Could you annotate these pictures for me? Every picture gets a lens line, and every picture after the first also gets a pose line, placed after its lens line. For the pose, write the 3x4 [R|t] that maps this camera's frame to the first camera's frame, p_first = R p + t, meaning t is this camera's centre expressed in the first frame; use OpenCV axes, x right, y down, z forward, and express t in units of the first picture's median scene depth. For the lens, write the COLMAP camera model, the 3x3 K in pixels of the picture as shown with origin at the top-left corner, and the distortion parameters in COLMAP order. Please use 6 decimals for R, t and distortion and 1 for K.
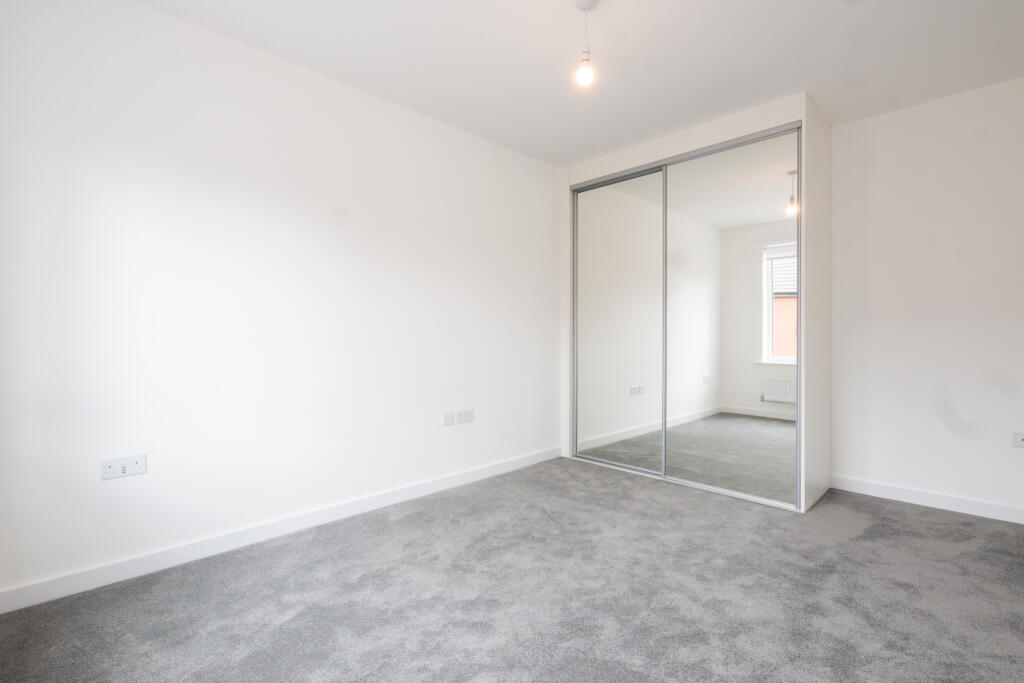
lens RADIAL K [[475.1, 0, 504.9], [0, 475.1, 338.3], [0, 0, 1]] dist [0.001115, -0.000244]
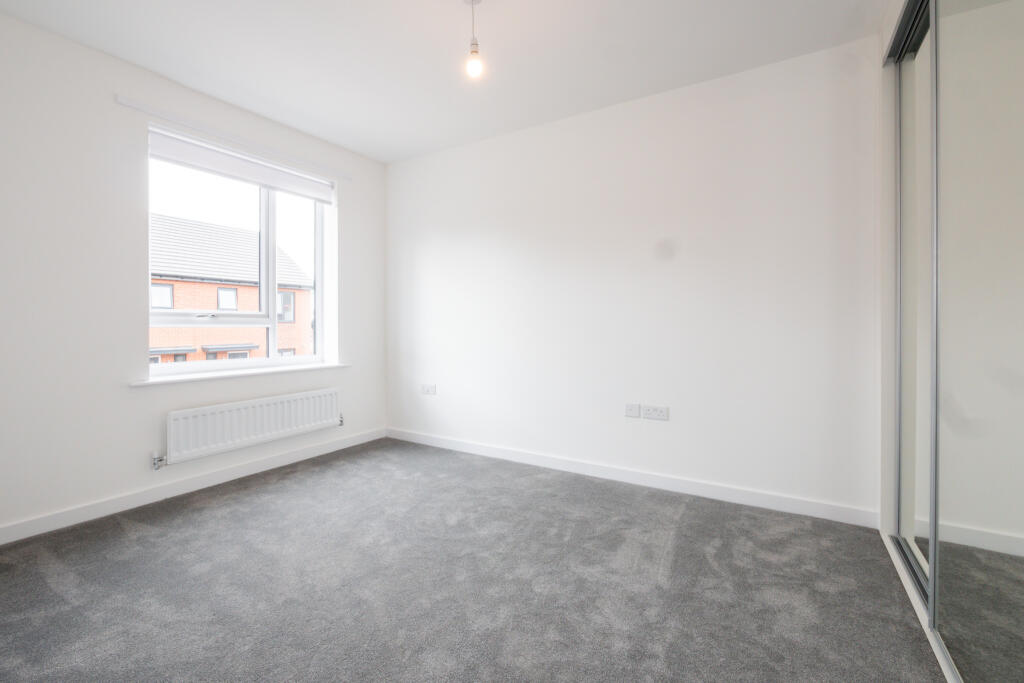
lens RADIAL K [[465.6, 0, 479.7], [0, 465.6, 320.0], [0, 0, 1]] dist [-0.002143, -0.000396]
pose [[0.202309, -0.011129, -0.979258, 0.777692], [-0.007393, 0.999890, -0.012891, 0.004047], [0.979294, 0.009848, 0.202204, 0.545052]]
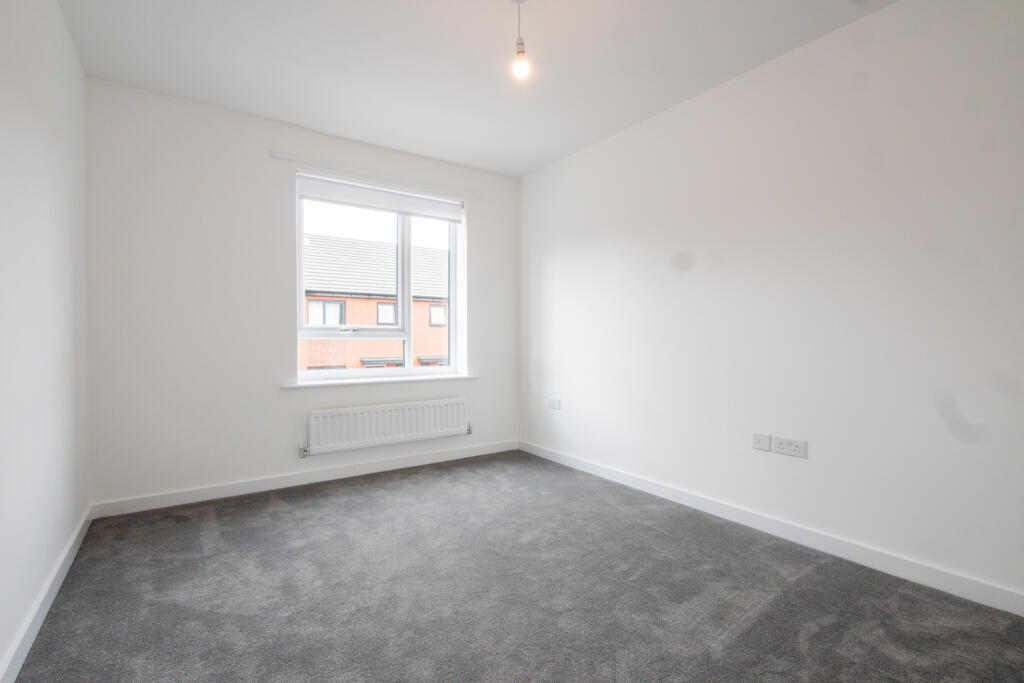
lens RADIAL K [[475.1, 0, 504.9], [0, 475.1, 338.3], [0, 0, 1]] dist [0.001115, -0.000244]
pose [[-0.179405, -0.001369, -0.983774, 0.771156], [-0.008320, 0.999965, 0.000126, 0.003394], [0.983740, 0.008207, -0.179410, 0.770964]]
